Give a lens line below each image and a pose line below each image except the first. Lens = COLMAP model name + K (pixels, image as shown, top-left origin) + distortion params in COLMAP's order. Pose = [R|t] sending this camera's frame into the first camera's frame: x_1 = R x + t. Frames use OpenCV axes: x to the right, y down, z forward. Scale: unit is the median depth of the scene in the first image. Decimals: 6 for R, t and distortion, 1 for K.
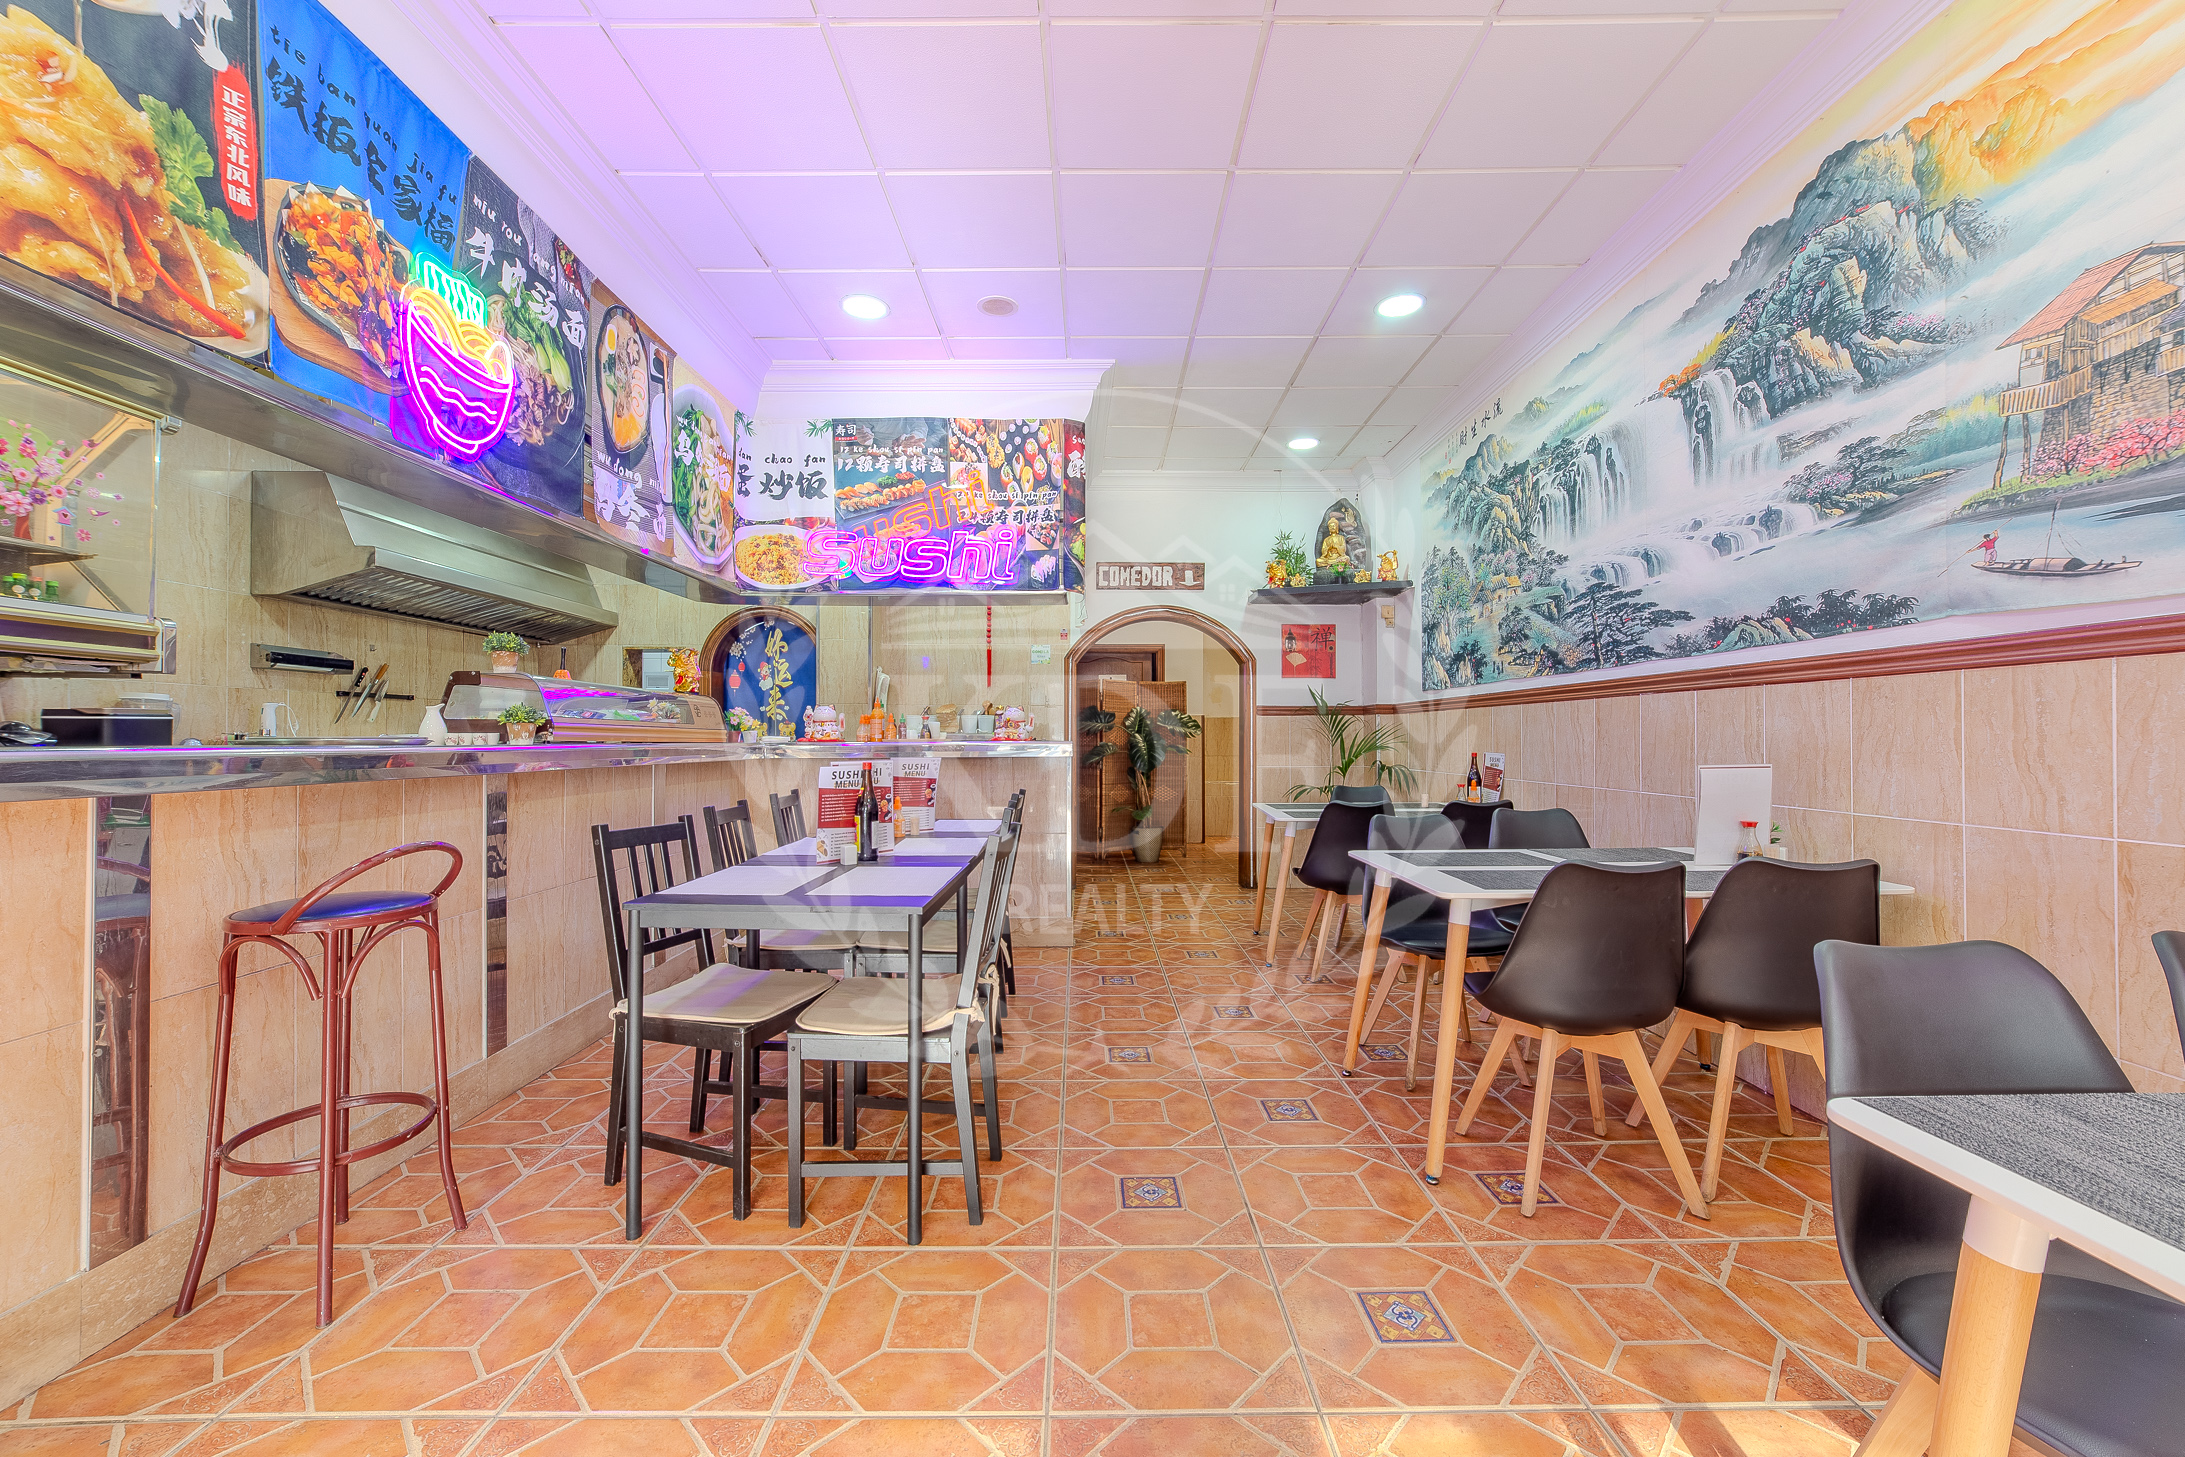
lens RADIAL K [[852.3, 0, 1114.3], [0, 852.3, 728.6], [0, 0, 1]] dist [-0.013617, 0.005187]
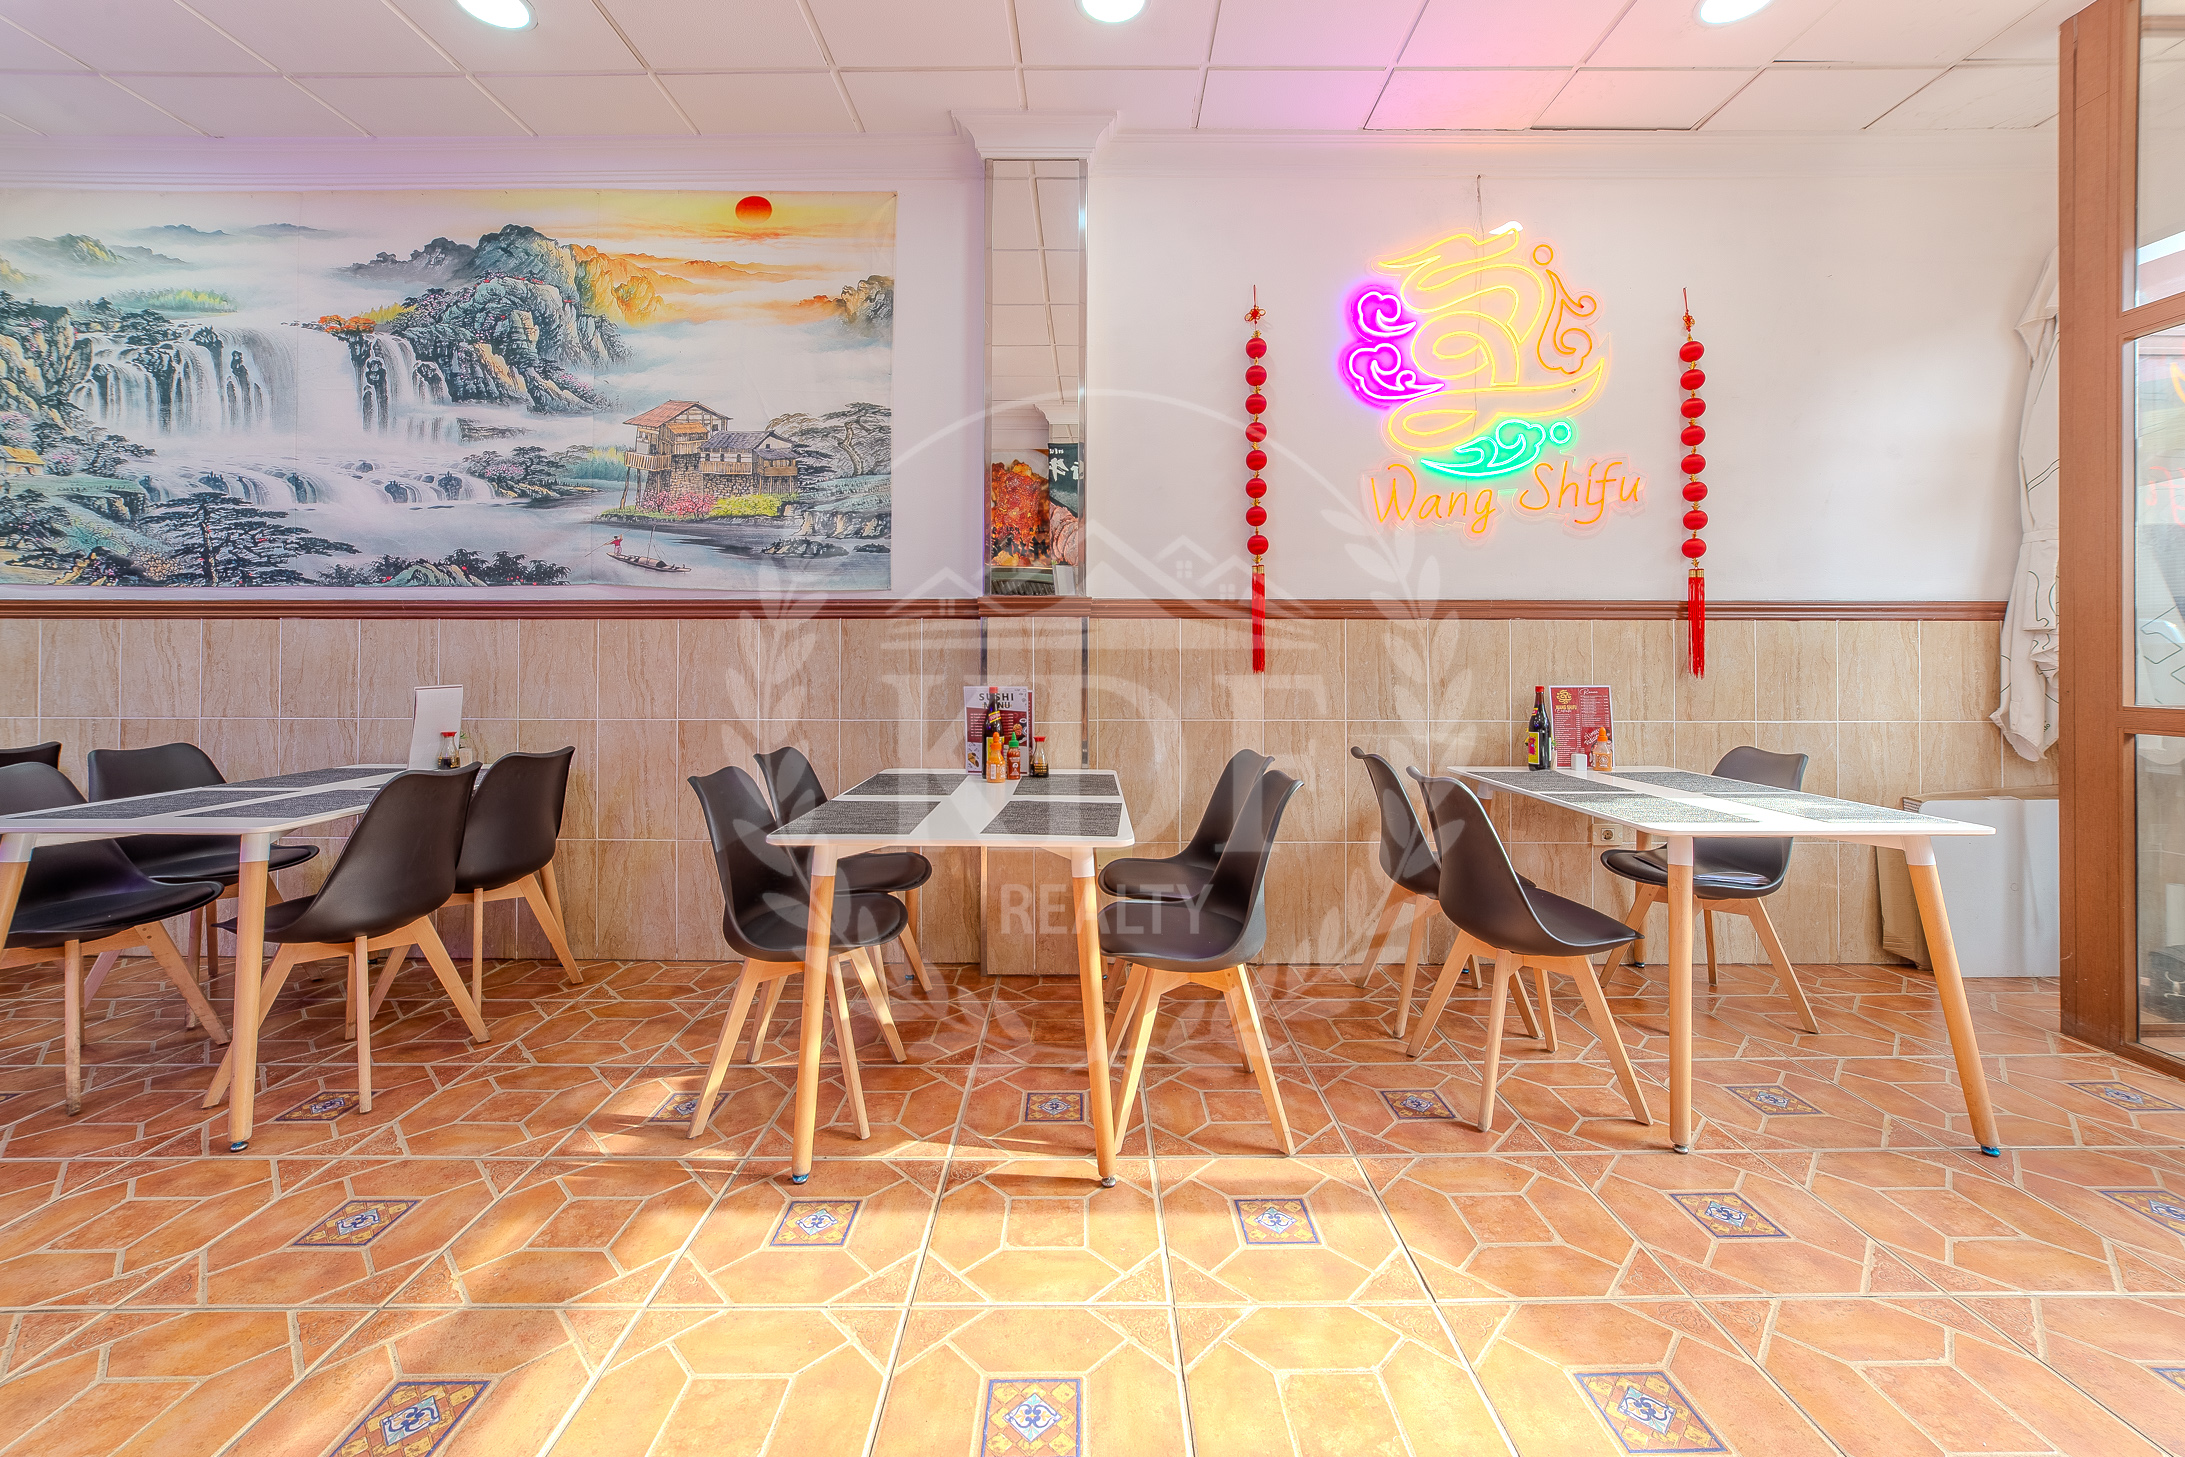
lens RADIAL K [[910.3, 0, 1066.8], [0, 910.3, 645.7], [0, 0, 1]] dist [-0.011124, 0.006489]
pose [[0.031106, 0.016265, 0.999384, -0.368381], [-0.013649, 0.999781, -0.015847, -0.004066], [-0.999423, -0.013147, 0.031322, 0.051329]]
